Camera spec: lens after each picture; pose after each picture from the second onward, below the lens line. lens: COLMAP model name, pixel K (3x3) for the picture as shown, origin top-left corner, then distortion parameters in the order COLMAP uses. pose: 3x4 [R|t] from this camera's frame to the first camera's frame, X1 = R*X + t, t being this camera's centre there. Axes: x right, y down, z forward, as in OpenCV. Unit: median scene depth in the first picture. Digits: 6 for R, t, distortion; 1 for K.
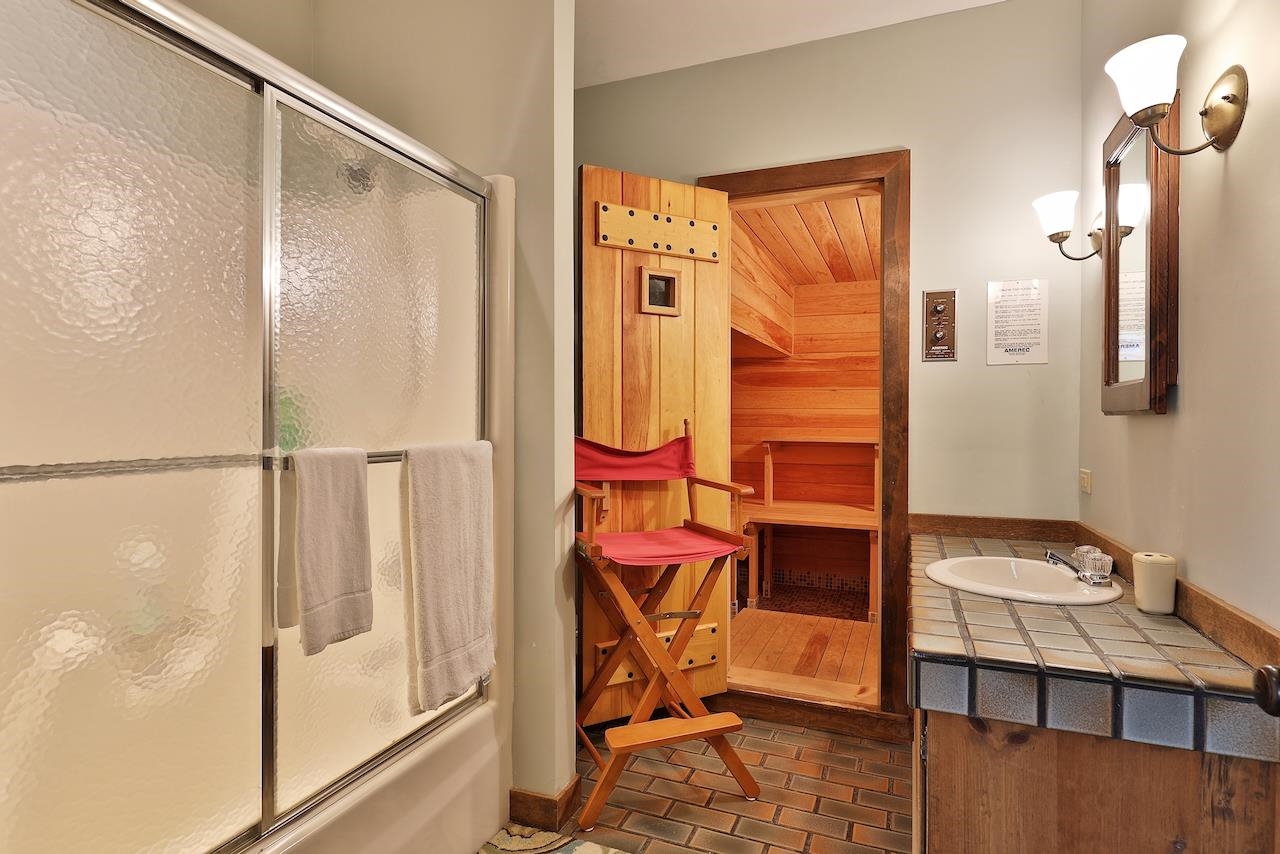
lens RADIAL K [[653.9, 0, 643.5], [0, 653.9, 425.8], [0, 0, 1]] dist [0.001178, 0.000794]
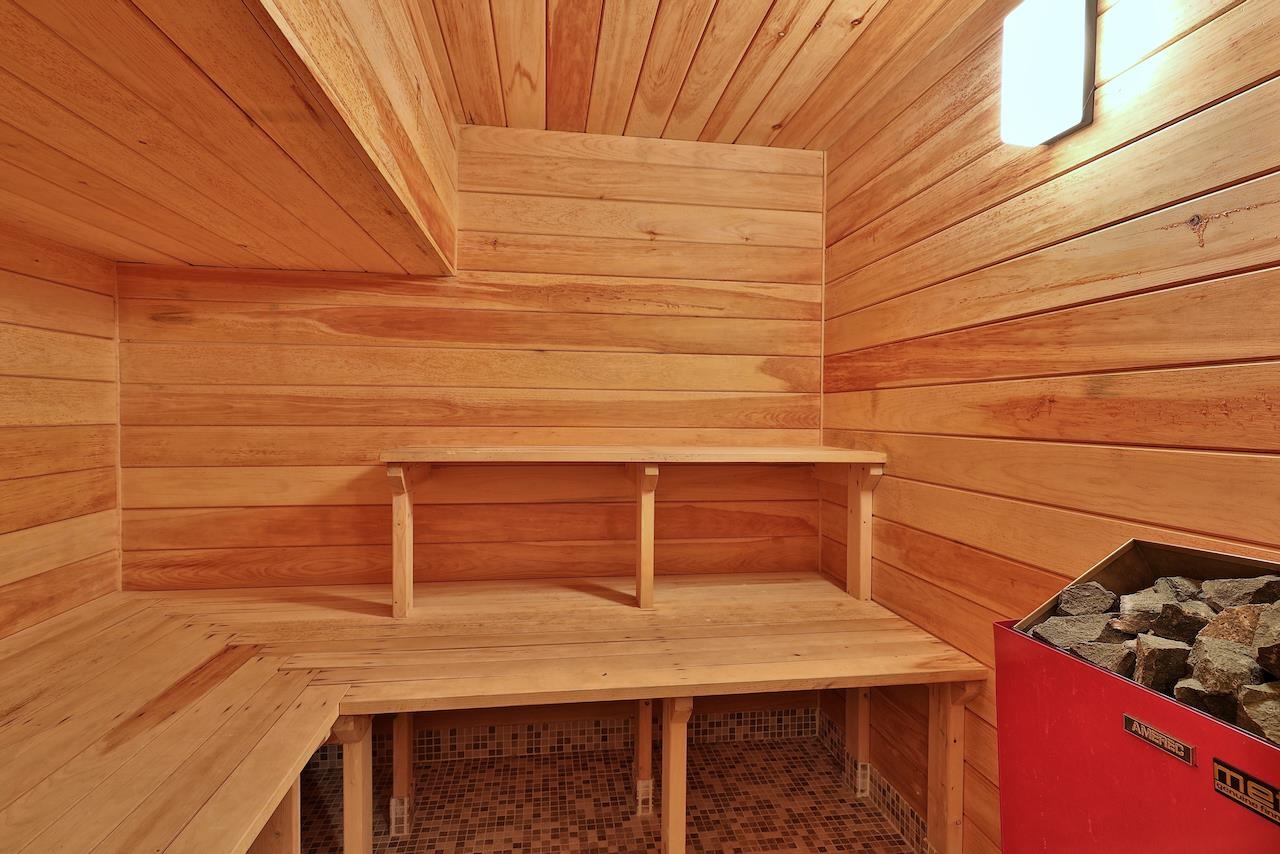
lens RADIAL K [[653.9, 0, 646.0], [0, 653.9, 424.5], [0, 0, 1]] dist [0.001178, 0.000794]
pose [[0.858954, -0.008157, 0.511989, 0.107389], [0.002746, 0.999932, 0.011323, -0.004455], [-0.512046, -0.008320, 0.858918, 0.540940]]
